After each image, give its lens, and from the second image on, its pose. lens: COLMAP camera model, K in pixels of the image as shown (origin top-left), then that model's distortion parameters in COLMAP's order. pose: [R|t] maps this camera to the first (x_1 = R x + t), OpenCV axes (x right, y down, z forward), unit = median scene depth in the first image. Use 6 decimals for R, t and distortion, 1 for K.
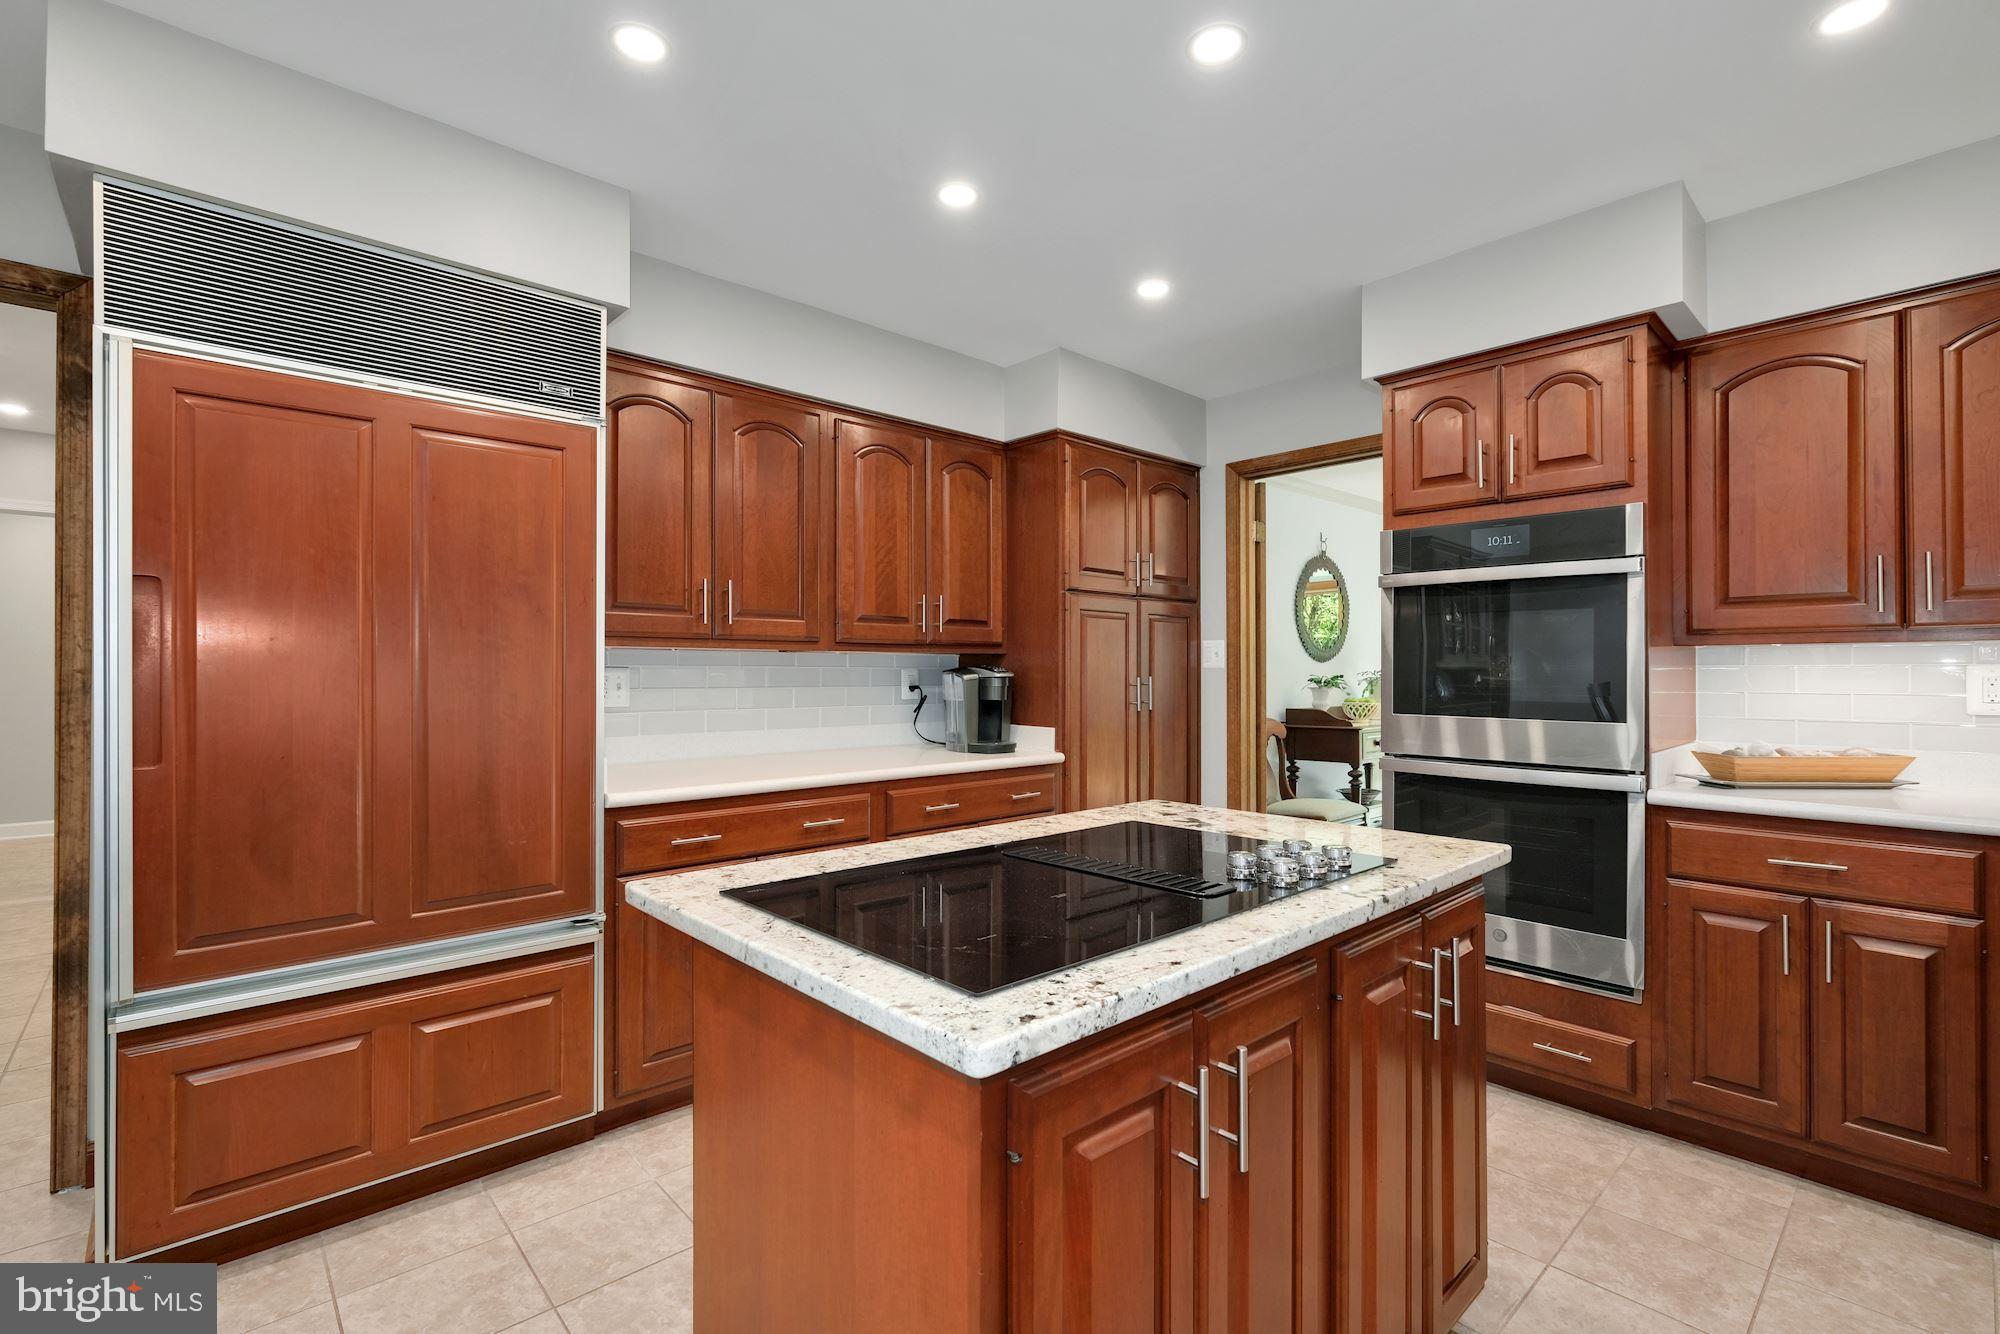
lens RADIAL K [[878.3, 0, 1003.7], [0, 878.3, 668.8], [0, 0, 1]] dist [-0.007675, -0.000277]
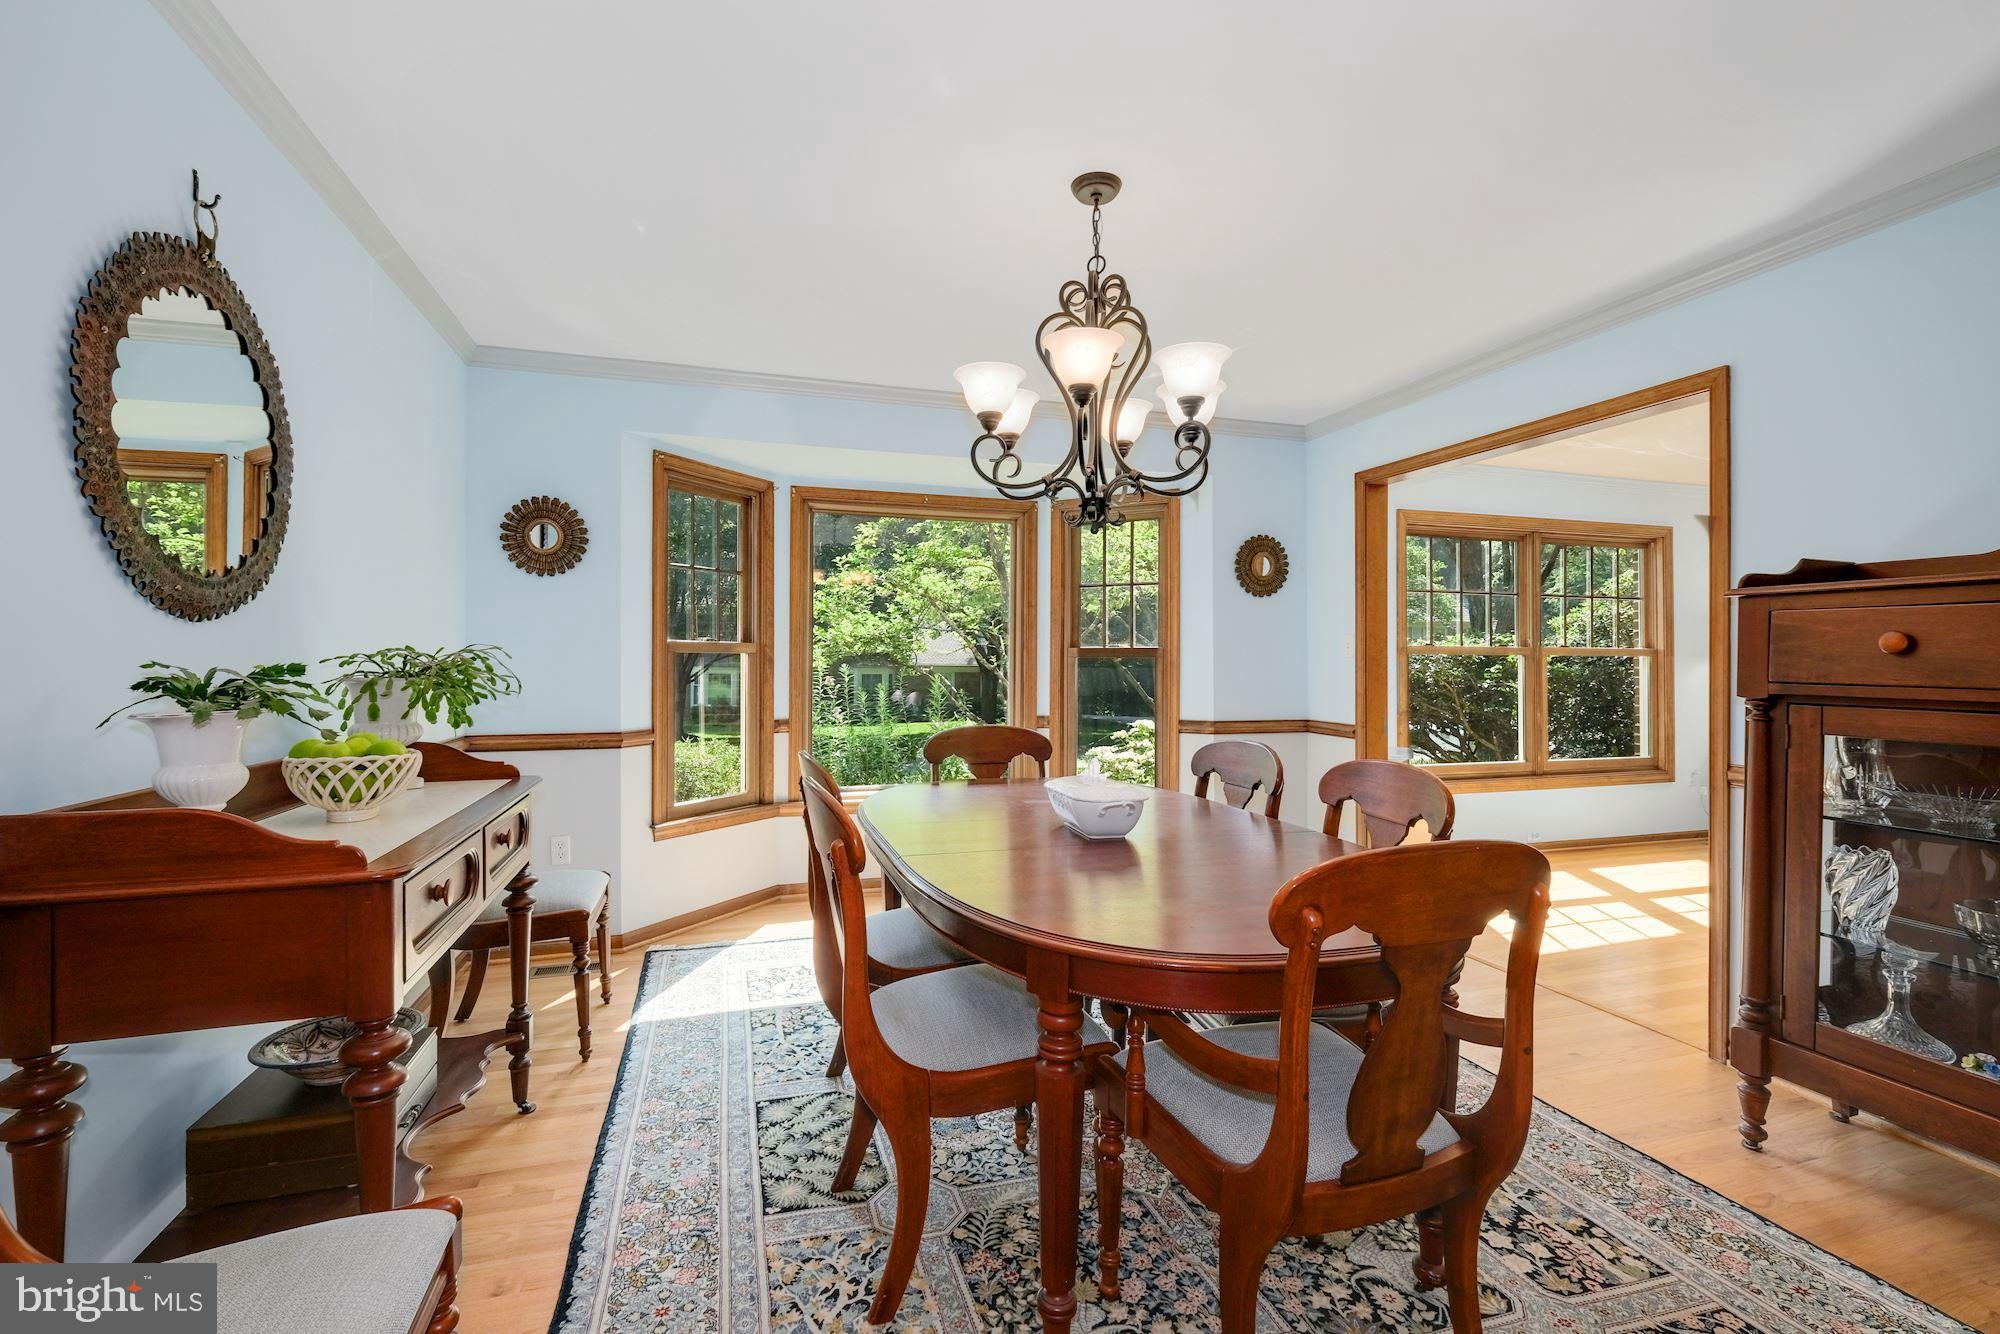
lens RADIAL K [[878.3, 0, 999.3], [0, 878.3, 664.7], [0, 0, 1]] dist [-0.007675, -0.000277]
pose [[0.412903, -0.002421, 0.910772, 0.227818], [-0.004438, 0.999979, 0.004670, 0.004984], [-0.910764, -0.005970, 0.412884, 0.684259]]
